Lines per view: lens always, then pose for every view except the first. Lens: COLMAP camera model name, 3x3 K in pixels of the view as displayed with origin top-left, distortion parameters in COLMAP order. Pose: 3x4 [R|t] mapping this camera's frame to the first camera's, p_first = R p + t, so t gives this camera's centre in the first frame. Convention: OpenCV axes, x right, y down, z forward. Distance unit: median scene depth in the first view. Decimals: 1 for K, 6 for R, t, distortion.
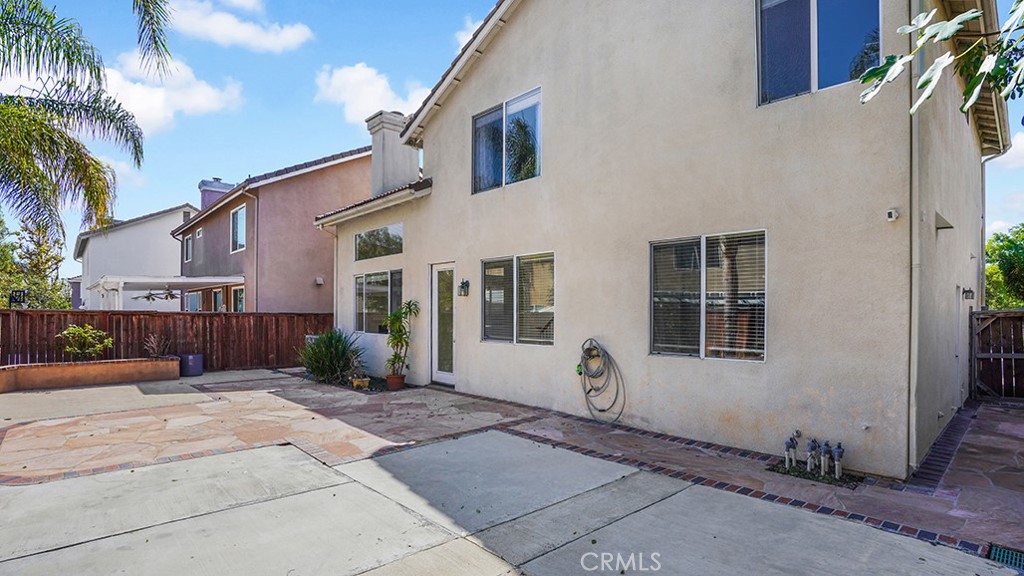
lens RADIAL K [[500.7, 0, 512.6], [0, 500.7, 324.5], [0, 0, 1]] dist [-0.055650, 0.000145]
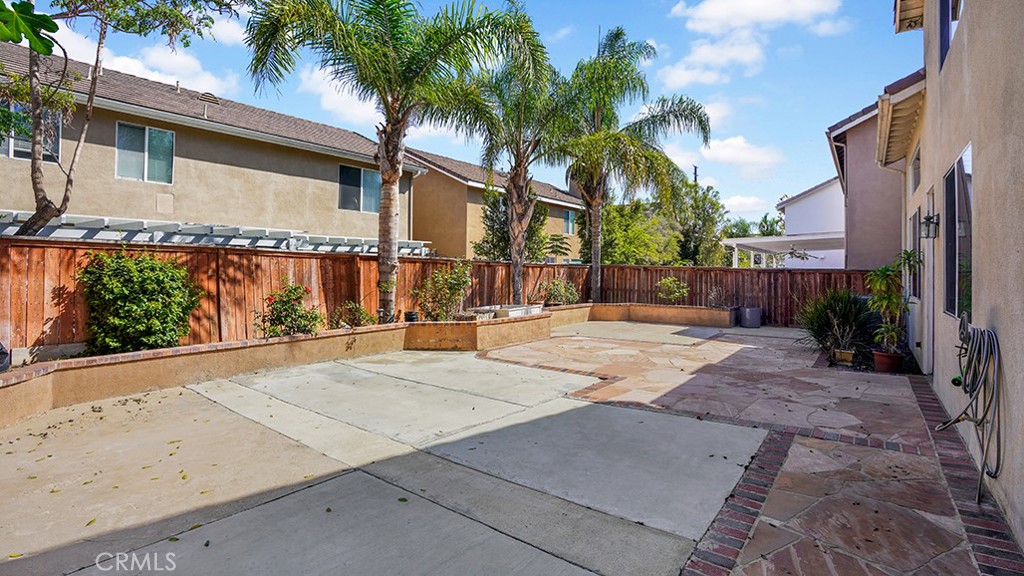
lens RADIAL K [[494.9, 0, 512.0], [0, 494.9, 288.0], [0, 0, 1]] dist [-0.056168, 0.000355]
pose [[0.166881, 0.035077, -0.985353, 0.468214], [-0.033140, 0.999002, 0.029950, 0.004903], [0.985420, 0.027657, 0.167877, 0.449588]]
